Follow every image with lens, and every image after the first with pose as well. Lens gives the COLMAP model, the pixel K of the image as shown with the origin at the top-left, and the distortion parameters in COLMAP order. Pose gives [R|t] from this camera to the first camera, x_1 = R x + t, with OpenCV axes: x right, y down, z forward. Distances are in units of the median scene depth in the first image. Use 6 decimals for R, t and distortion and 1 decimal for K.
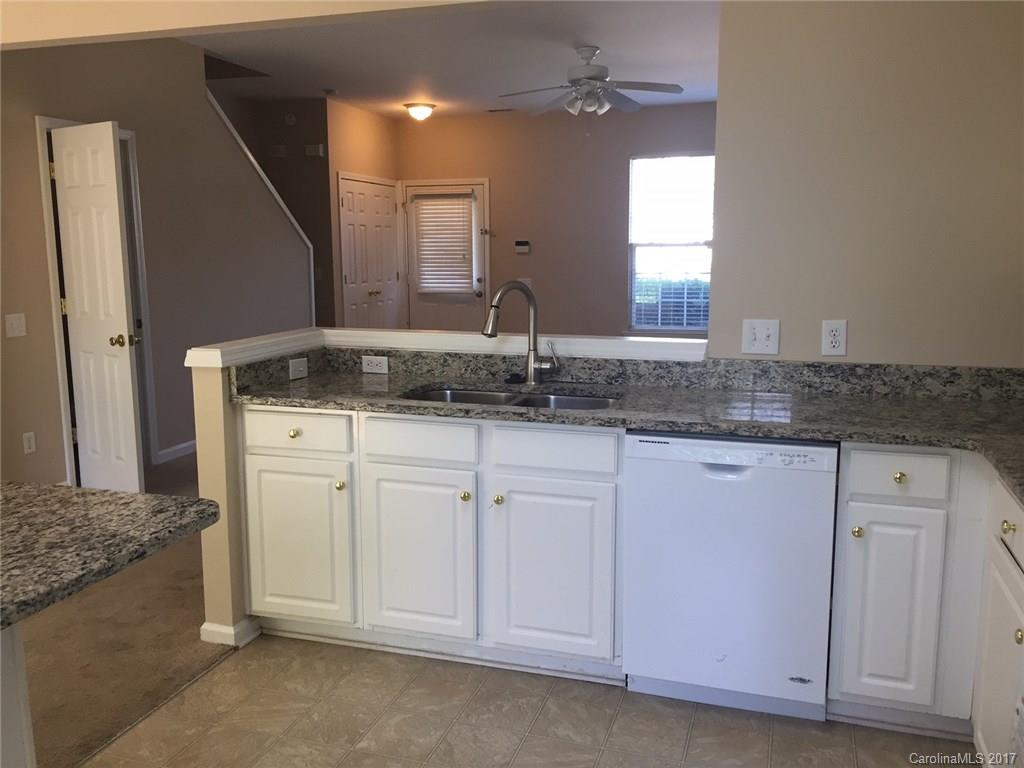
lens RADIAL K [[873.5, 0, 511.7], [0, 873.5, 383.1], [0, 0, 1]] dist [0.049042, -0.067739]
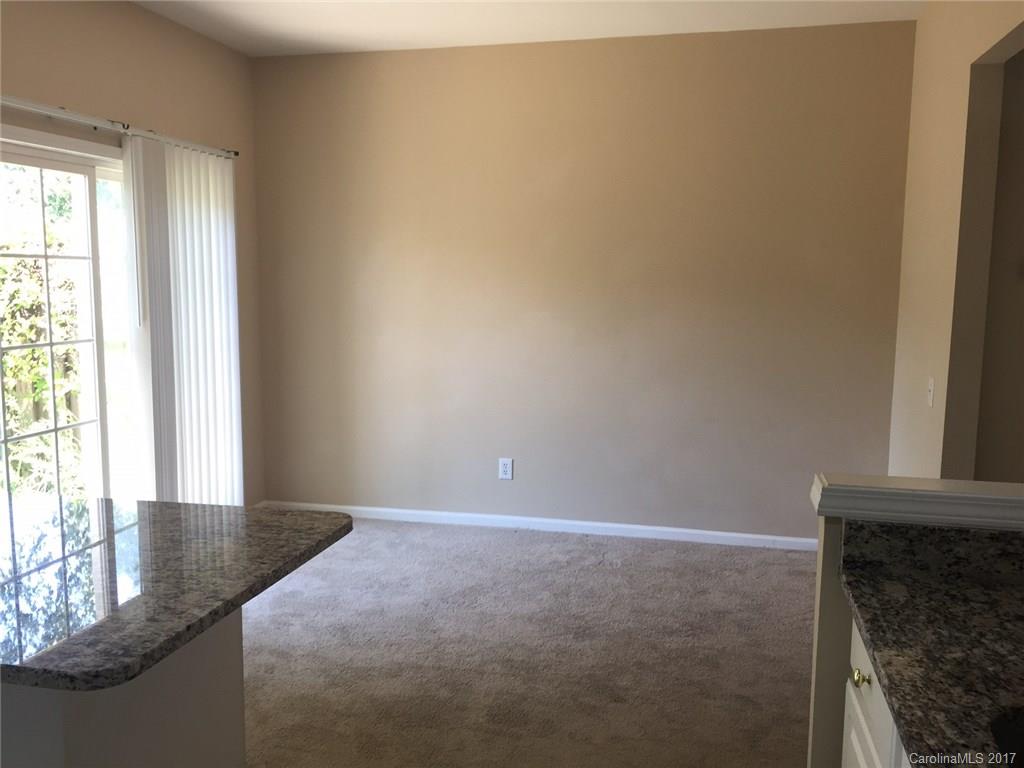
lens RADIAL K [[873.5, 0, 510.9], [0, 873.5, 384.8], [0, 0, 1]] dist [0.049042, -0.067739]
pose [[0.082021, 0.125675, -0.988675, 0.210637], [-0.166985, 0.979727, 0.110684, -0.127364], [0.982542, 0.156015, 0.101344, 0.693746]]
